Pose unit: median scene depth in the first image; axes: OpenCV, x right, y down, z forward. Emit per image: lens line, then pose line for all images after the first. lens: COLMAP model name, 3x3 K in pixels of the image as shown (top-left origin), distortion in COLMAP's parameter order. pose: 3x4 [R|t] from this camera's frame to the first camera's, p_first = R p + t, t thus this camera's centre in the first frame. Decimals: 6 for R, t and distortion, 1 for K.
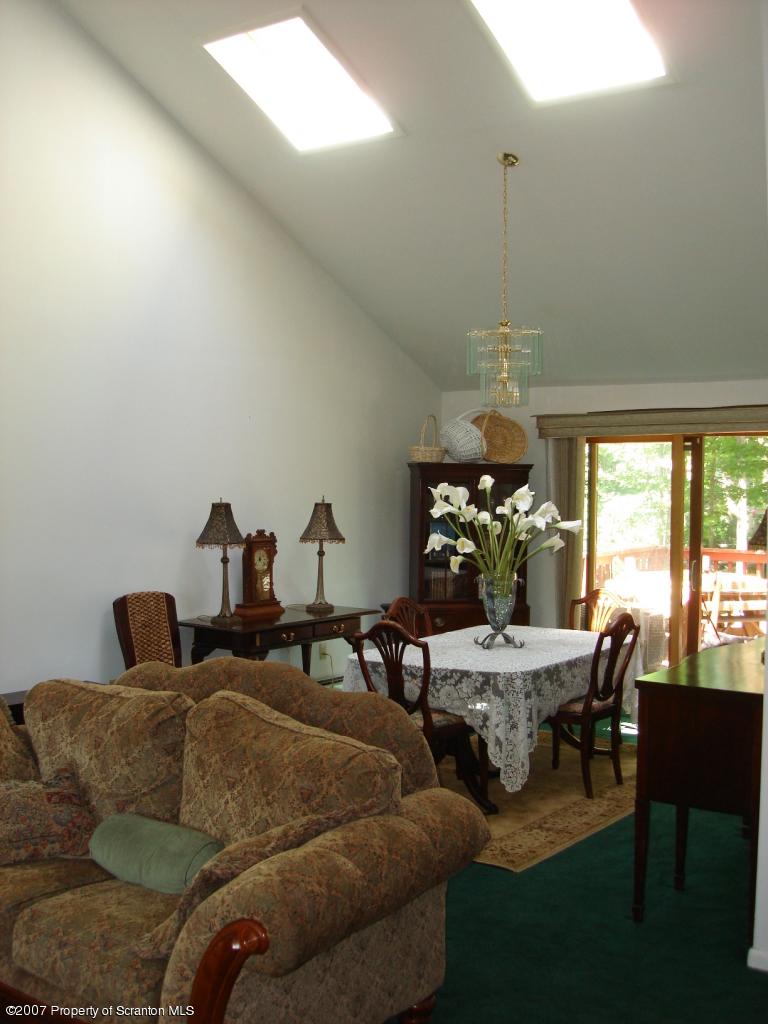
lens RADIAL K [[1174.1, 0, 384.0], [0, 1174.1, 512.0], [0, 0, 1]] dist [-0.022186, -0.010699]
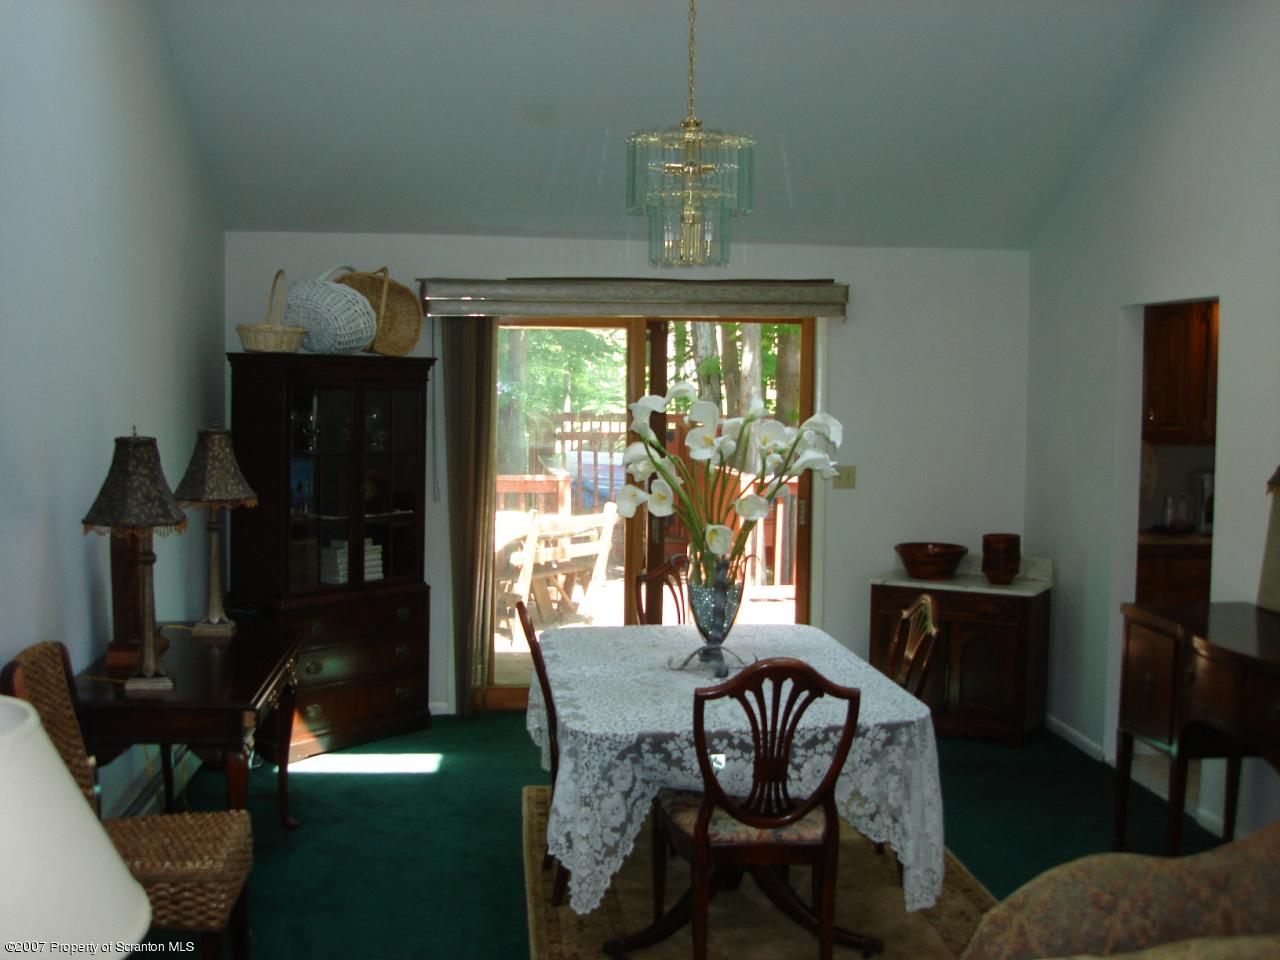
lens RADIAL K [[1467.6, 0, 640.0], [0, 1467.6, 480.0], [0, 0, 1]] dist [-0.022186, -0.010699]
pose [[0.748356, -0.043680, 0.661857, -0.378459], [0.011872, 0.998552, 0.052477, -0.018945], [-0.663191, -0.031414, 0.747791, 0.422908]]
